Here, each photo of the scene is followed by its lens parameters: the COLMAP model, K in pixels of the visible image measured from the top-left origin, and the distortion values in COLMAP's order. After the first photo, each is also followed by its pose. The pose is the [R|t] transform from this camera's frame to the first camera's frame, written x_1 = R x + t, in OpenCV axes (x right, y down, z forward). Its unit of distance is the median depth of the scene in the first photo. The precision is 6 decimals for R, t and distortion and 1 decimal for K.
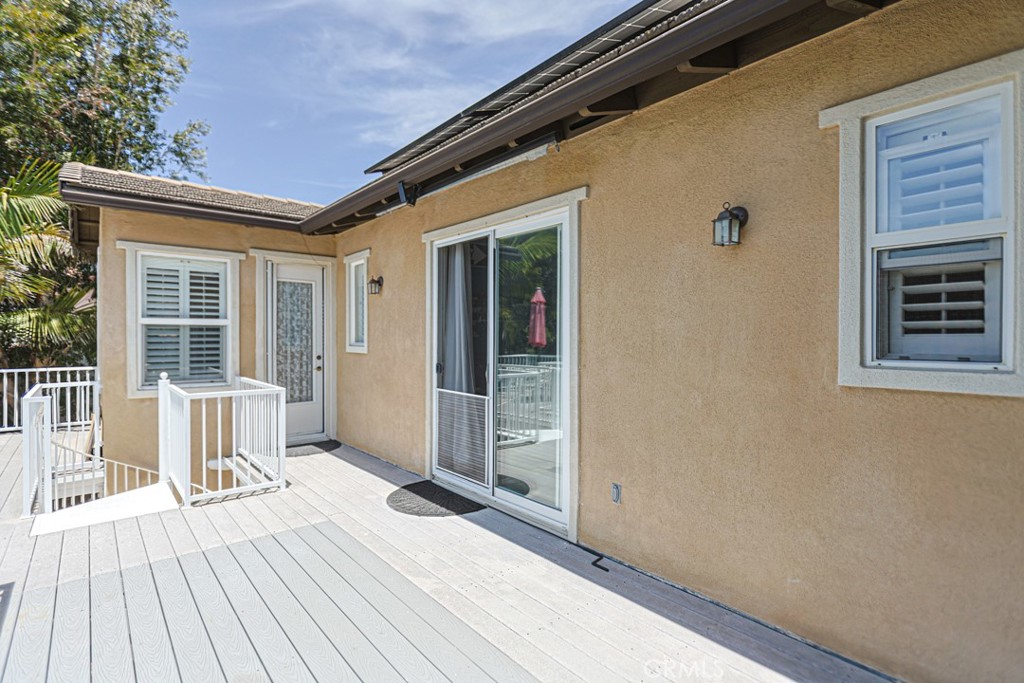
lens RADIAL K [[495.1, 0, 509.0], [0, 495.1, 338.9], [0, 0, 1]] dist [-0.001437, -0.000501]
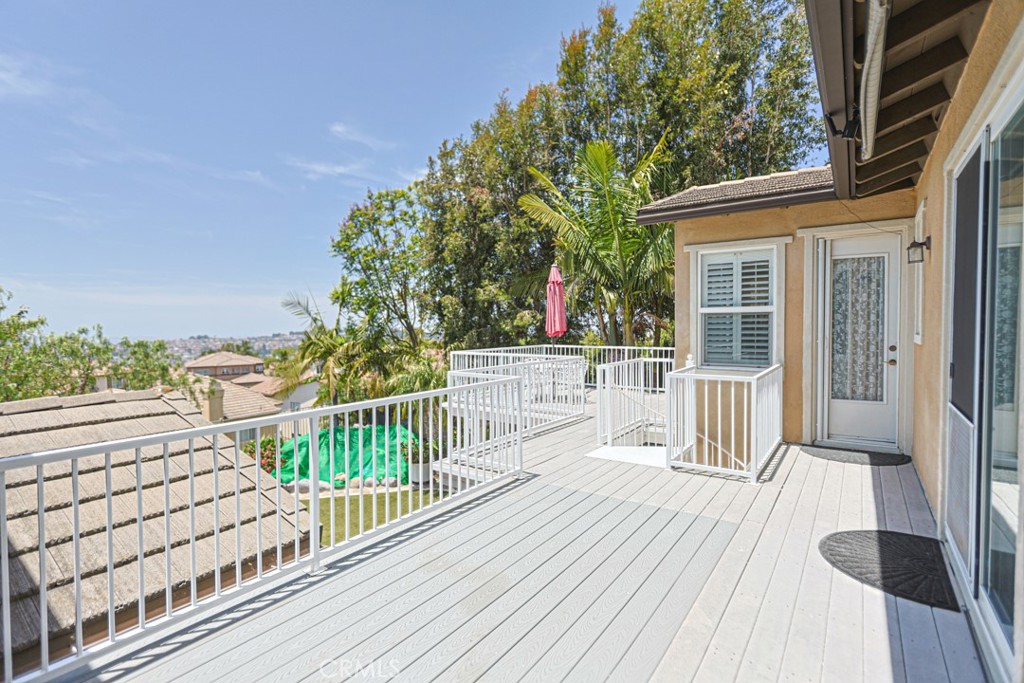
lens RADIAL K [[495.1, 0, 510.3], [0, 495.1, 341.2], [0, 0, 1]] dist [-0.001437, -0.000501]
pose [[0.254985, 0.027677, -0.966549, 0.281907], [0.004132, 0.999550, 0.029712, 0.000153], [0.966936, -0.011569, 0.254756, 0.252564]]
